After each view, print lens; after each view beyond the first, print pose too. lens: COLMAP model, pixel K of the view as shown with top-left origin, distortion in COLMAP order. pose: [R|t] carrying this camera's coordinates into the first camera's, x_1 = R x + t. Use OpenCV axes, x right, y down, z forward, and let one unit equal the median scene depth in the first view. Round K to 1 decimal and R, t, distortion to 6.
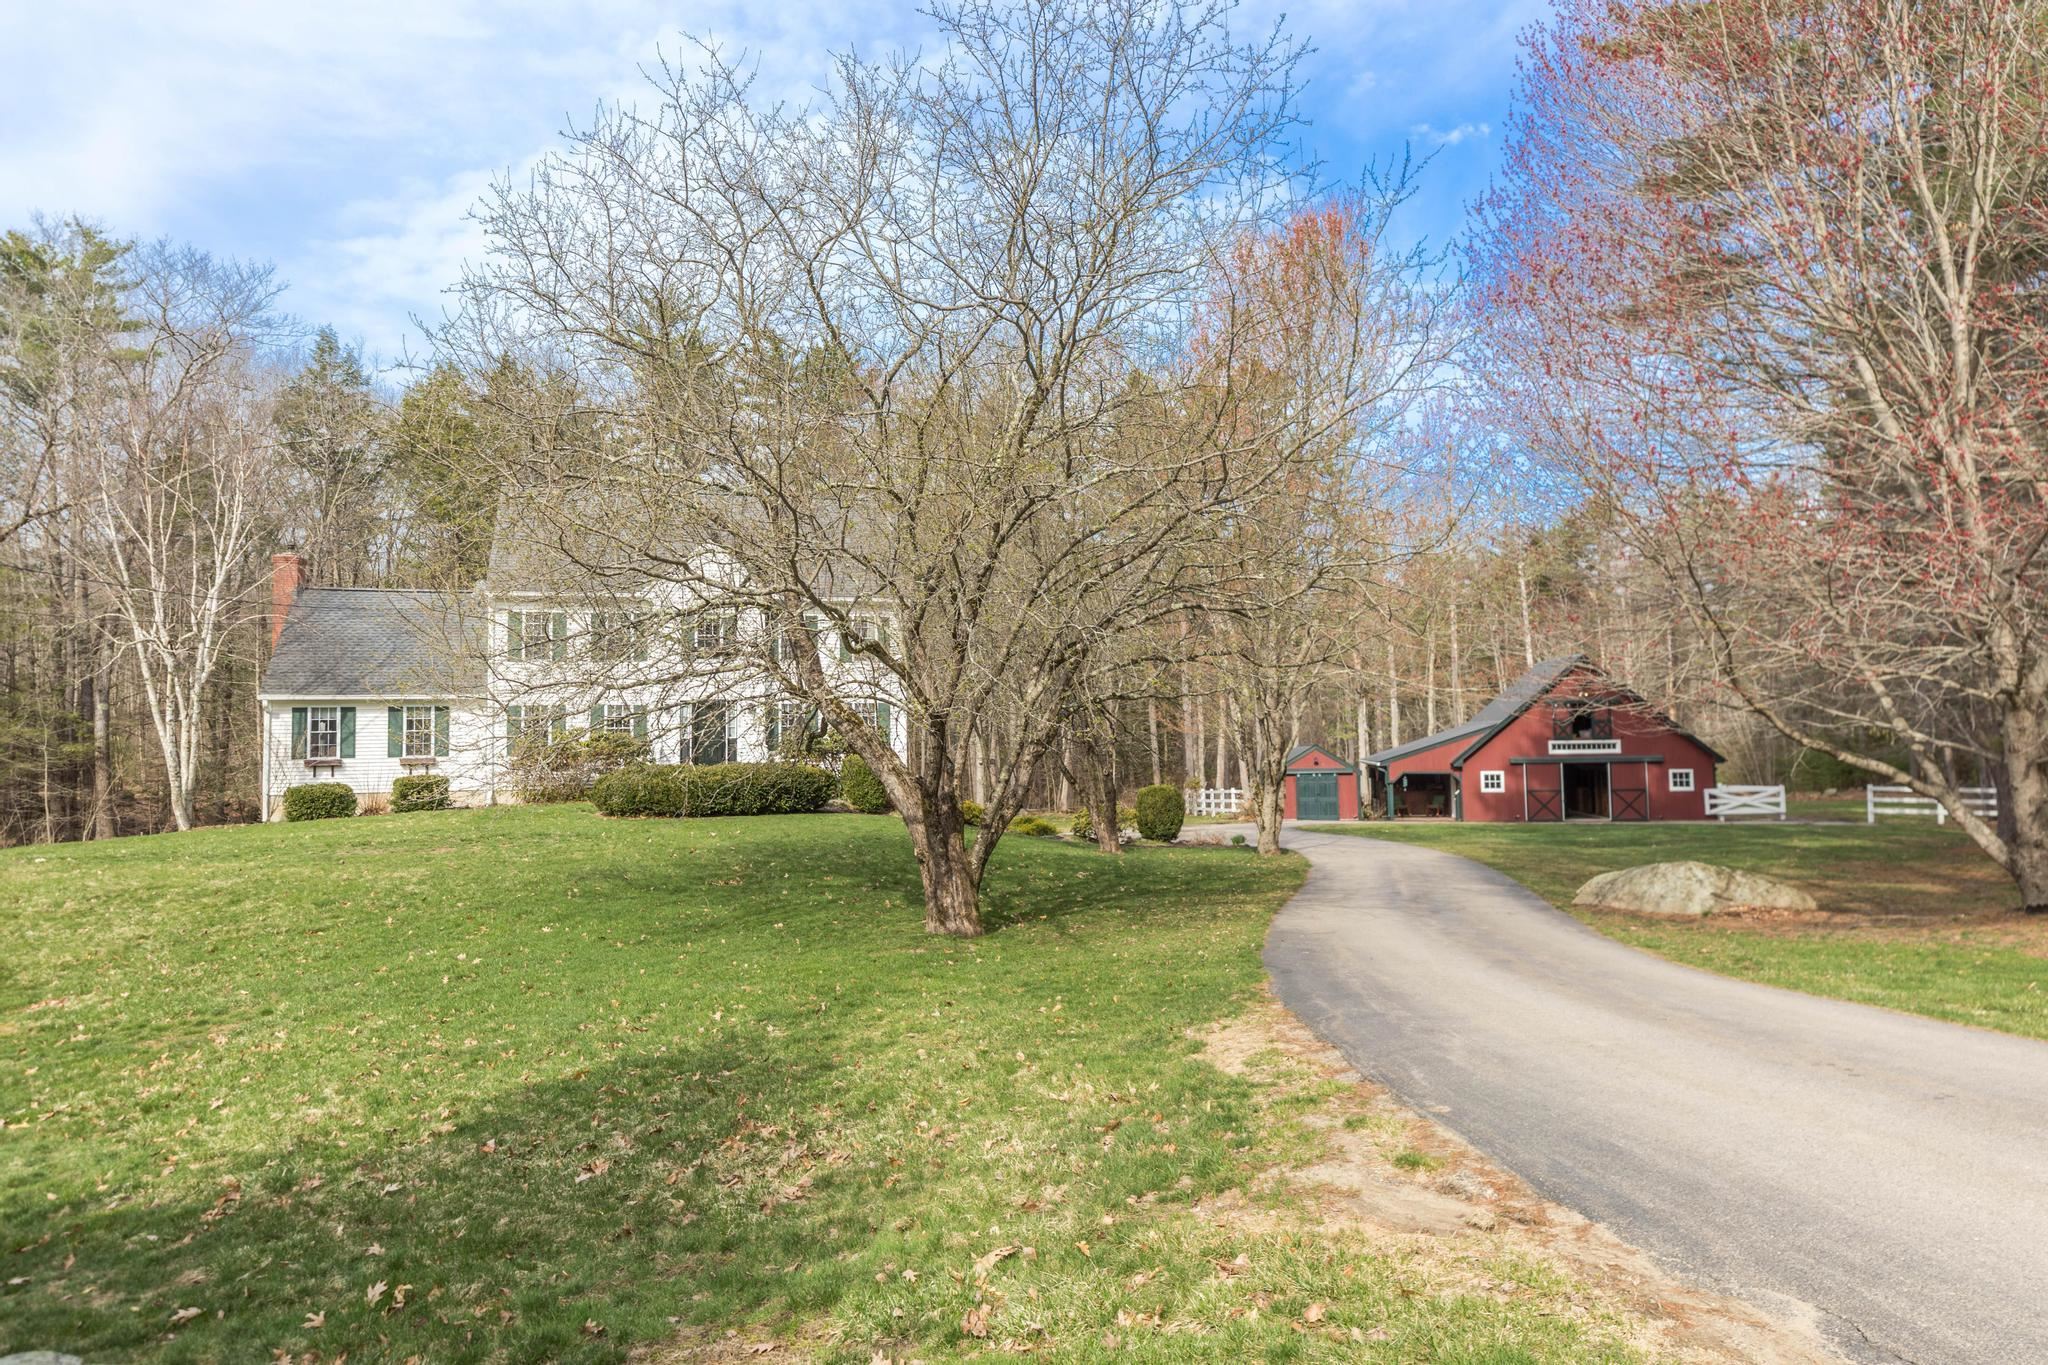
lens RADIAL K [[1298.3, 0, 1024.0], [0, 1298.3, 682.5], [0, 0, 1]] dist [0.002111, 0.000278]
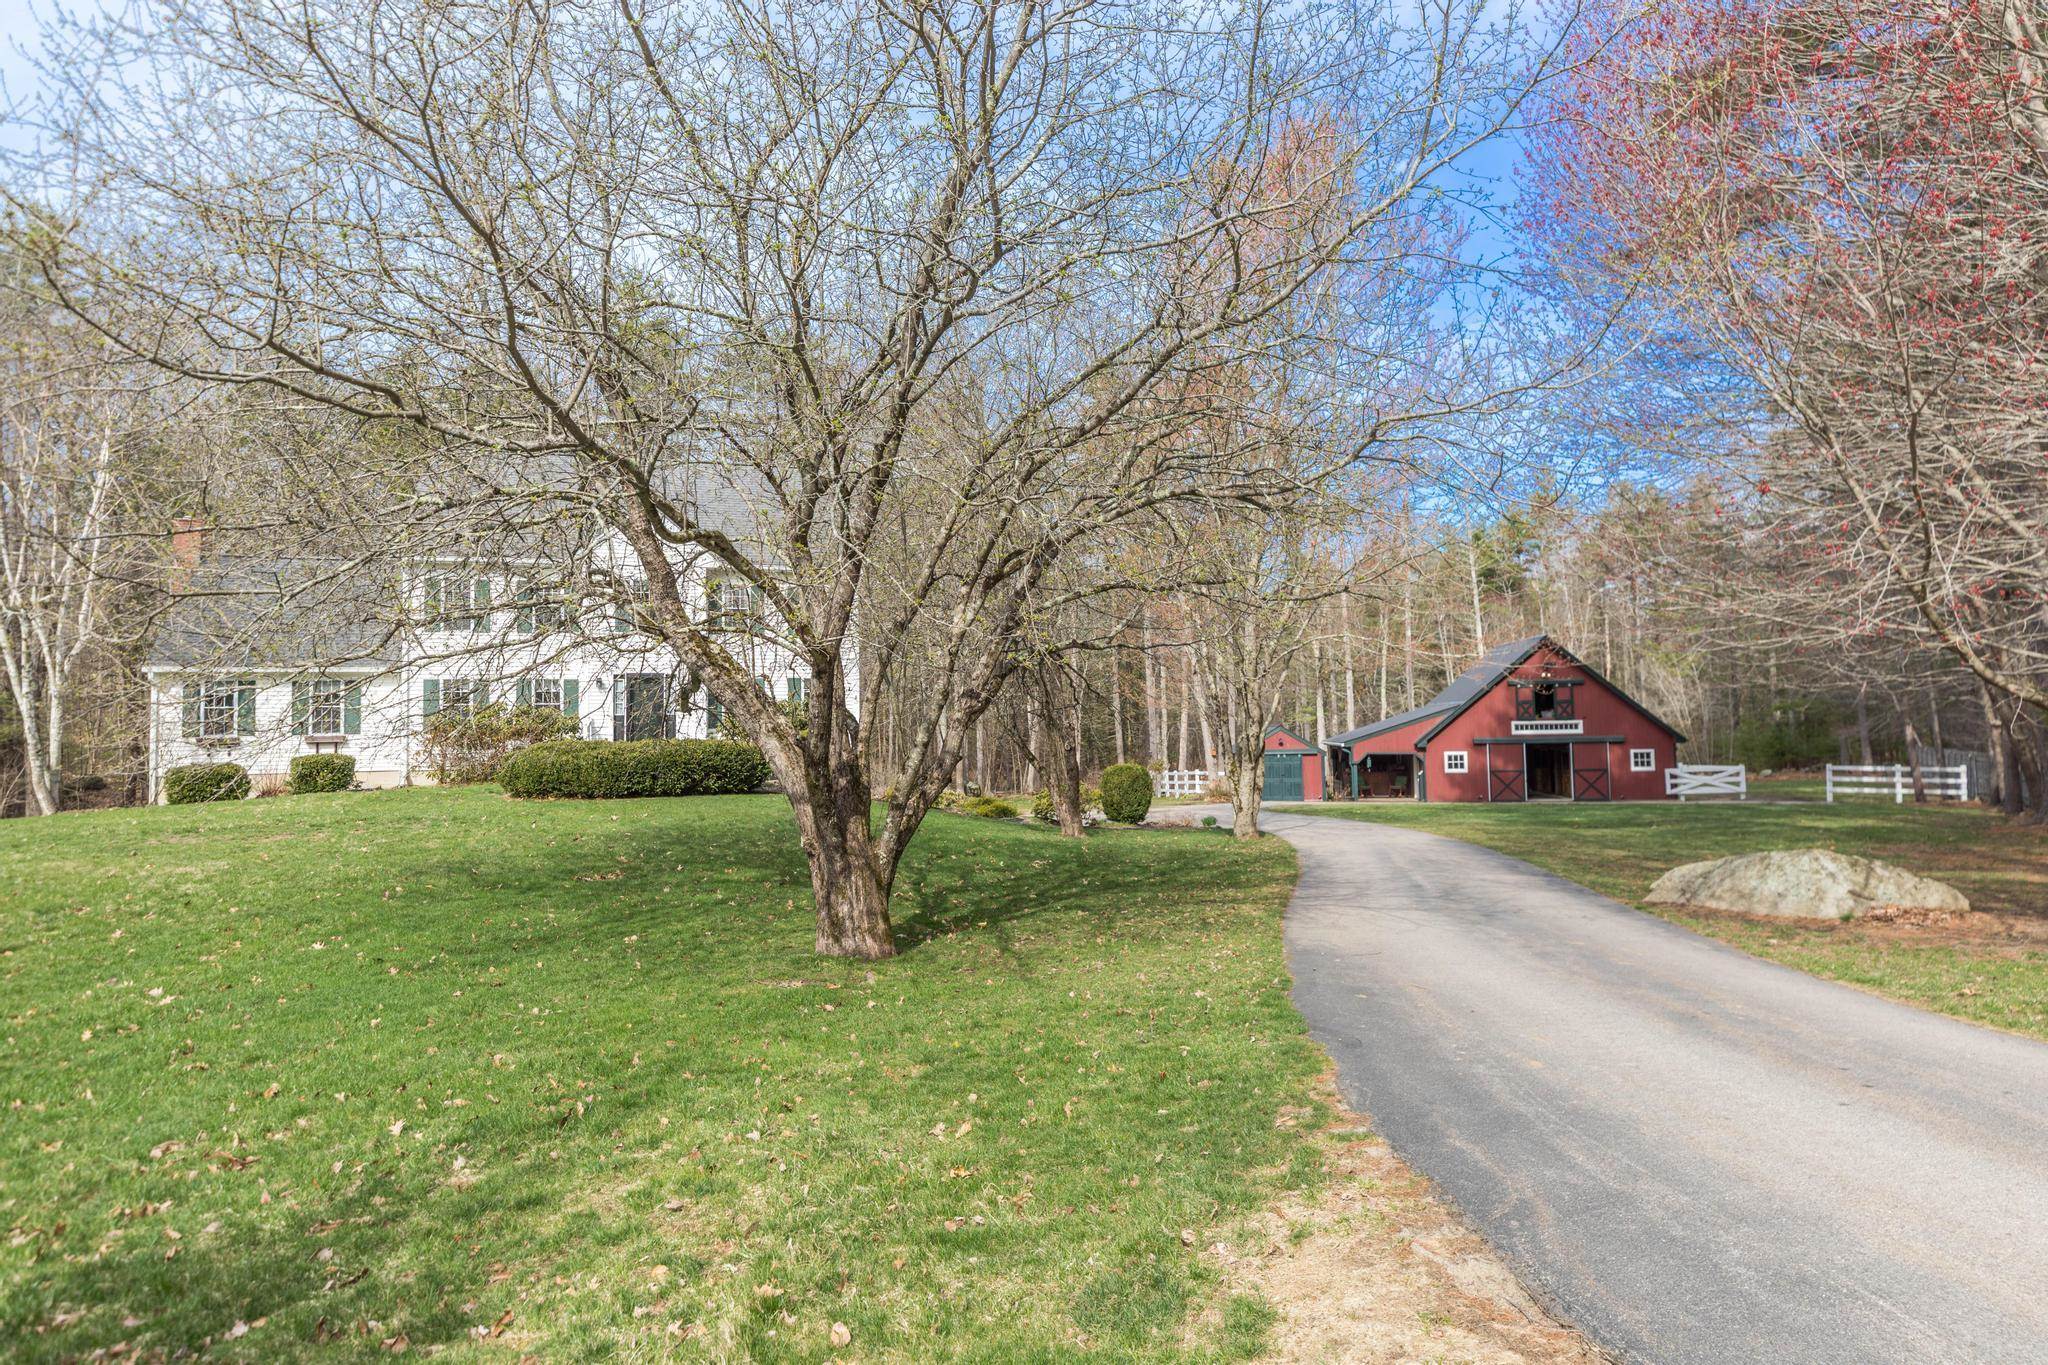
lens RADIAL K [[1217.3, 0, 1024.0], [0, 1217.3, 682.5], [0, 0, 1]] dist [-0.001770, 0.000439]
pose [[0.999725, -0.000454, 0.023462, 0.010362], [0.000282, 0.999973, 0.007328, 0.014463], [-0.023465, -0.007319, 0.999698, 0.126626]]
